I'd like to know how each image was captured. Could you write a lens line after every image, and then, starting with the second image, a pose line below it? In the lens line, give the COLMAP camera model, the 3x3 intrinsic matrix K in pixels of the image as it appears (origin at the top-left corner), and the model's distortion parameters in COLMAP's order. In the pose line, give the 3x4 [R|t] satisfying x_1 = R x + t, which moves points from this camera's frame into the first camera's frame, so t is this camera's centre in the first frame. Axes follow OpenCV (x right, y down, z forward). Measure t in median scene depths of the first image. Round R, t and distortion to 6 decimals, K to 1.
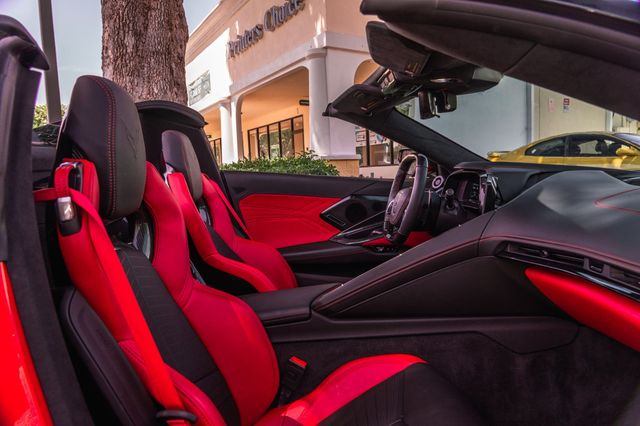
lens RADIAL K [[432.4, 0, 320.0], [0, 432.4, 213.0], [0, 0, 1]] dist [-0.024473, 0.001819]
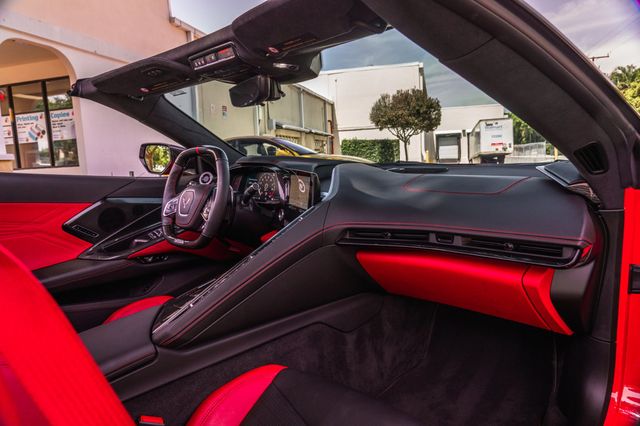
lens RADIAL K [[432.4, 0, 320.0], [0, 432.4, 213.0], [0, 0, 1]] dist [-0.024473, 0.001819]
pose [[0.734825, -0.078729, 0.673672, -0.235077], [0.081656, 0.996285, 0.027363, -0.004386], [-0.673324, 0.034902, 0.738523, 0.192084]]
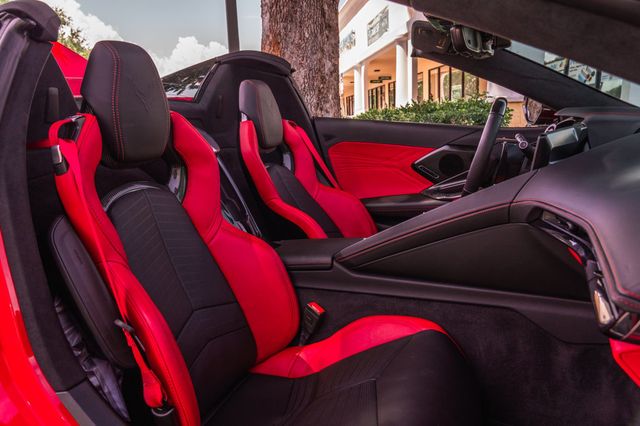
lens RADIAL K [[448.6, 0, 320.0], [0, 448.6, 213.0], [0, 0, 1]] dist [-0.004174, -0.032655]
pose [[0.917385, 0.080367, -0.389803, 0.277673], [-0.033413, 0.991495, 0.125785, -0.012654], [0.396597, -0.102369, 0.912267, 0.034455]]
